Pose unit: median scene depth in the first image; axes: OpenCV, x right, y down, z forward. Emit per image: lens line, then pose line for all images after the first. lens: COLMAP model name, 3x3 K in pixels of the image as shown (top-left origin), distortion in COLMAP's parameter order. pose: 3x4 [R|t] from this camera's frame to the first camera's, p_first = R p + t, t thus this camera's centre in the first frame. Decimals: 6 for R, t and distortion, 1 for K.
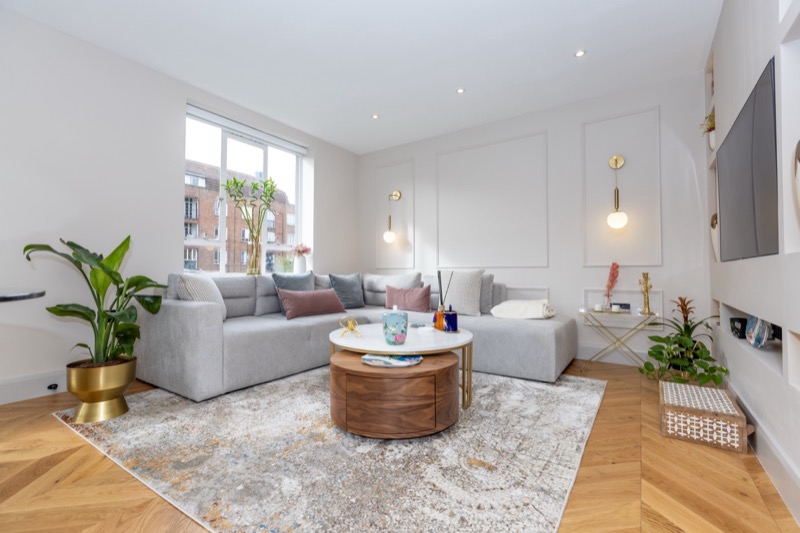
lens RADIAL K [[355.3, 0, 399.8], [0, 355.3, 265.7], [0, 0, 1]] dist [-0.000573, 0.000616]
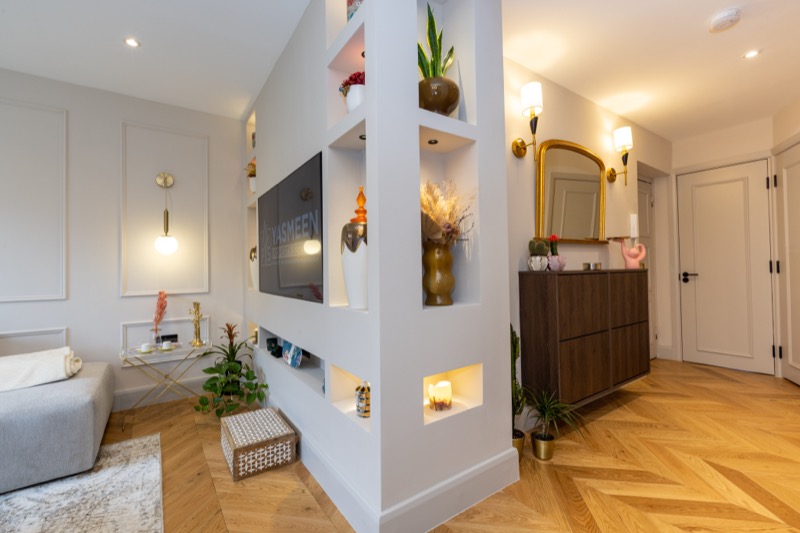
lens RADIAL K [[355.3, 0, 399.4], [0, 355.3, 266.2], [0, 0, 1]] dist [-0.000573, 0.000616]
pose [[0.361520, 0.007883, 0.932331, -0.020834], [-0.001465, 0.999968, -0.007887, -0.083239], [-0.932363, 0.001485, 0.361520, 0.144153]]
